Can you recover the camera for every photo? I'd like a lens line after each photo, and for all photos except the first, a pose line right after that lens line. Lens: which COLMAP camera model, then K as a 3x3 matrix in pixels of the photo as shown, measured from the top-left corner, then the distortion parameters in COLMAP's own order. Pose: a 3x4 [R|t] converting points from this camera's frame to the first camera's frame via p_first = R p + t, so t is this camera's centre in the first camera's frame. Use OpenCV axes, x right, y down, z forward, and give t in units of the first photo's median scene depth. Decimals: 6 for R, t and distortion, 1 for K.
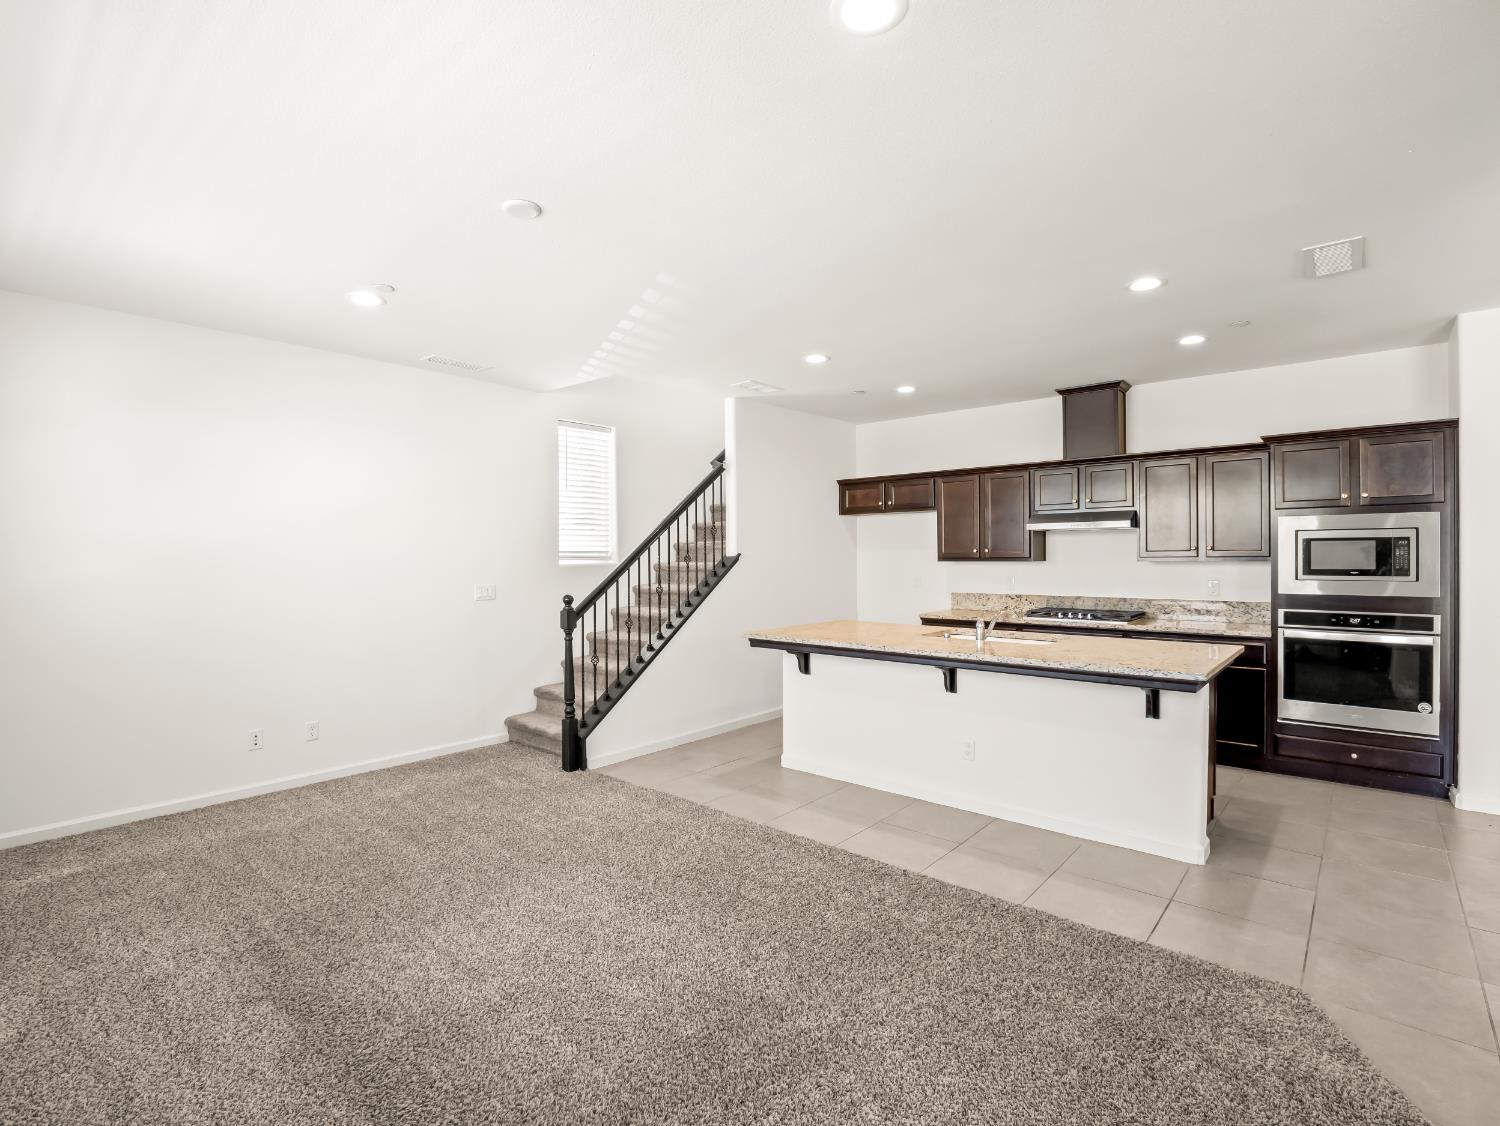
lens RADIAL K [[716.9, 0, 750.0], [0, 716.9, 563.0], [0, 0, 1]] dist [-0.018389, -0.000123]
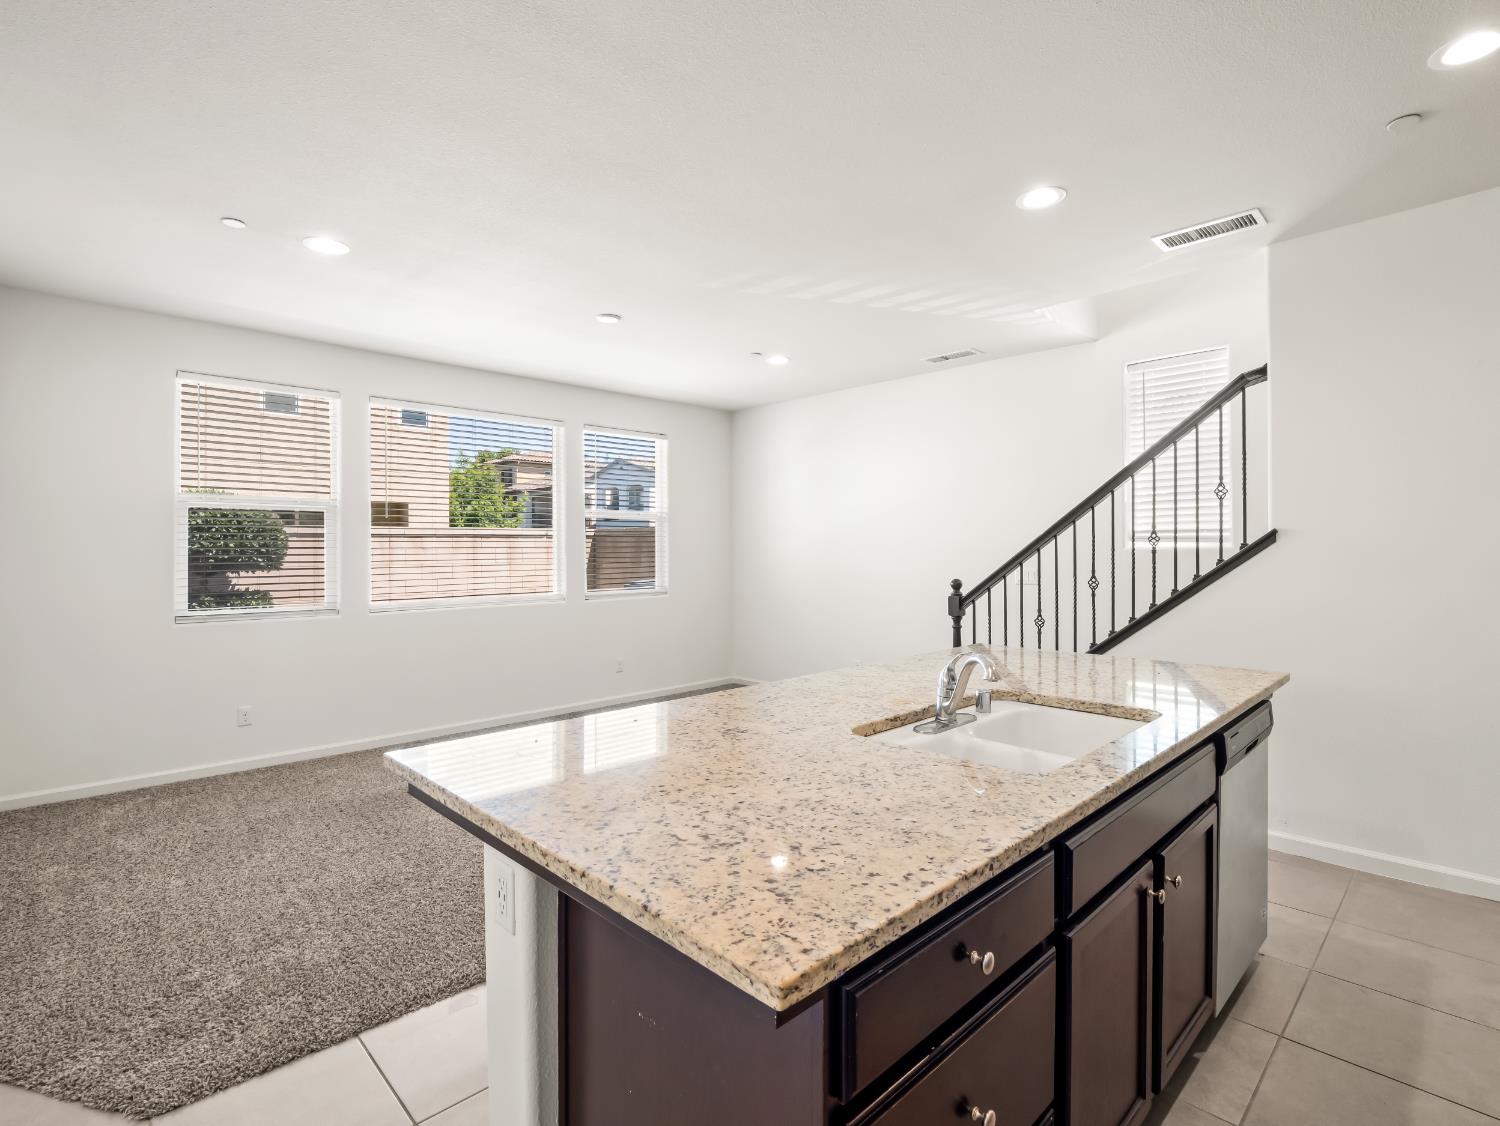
lens RADIAL K [[739.0, 0, 748.4], [0, 739.0, 544.8], [0, 0, 1]] dist [-0.014878, -0.001572]
pose [[-0.083167, 0.000981, -0.996535, 0.725621], [-0.006378, 0.999979, 0.001517, 0.001018], [0.996515, 0.006482, -0.083159, 0.822793]]
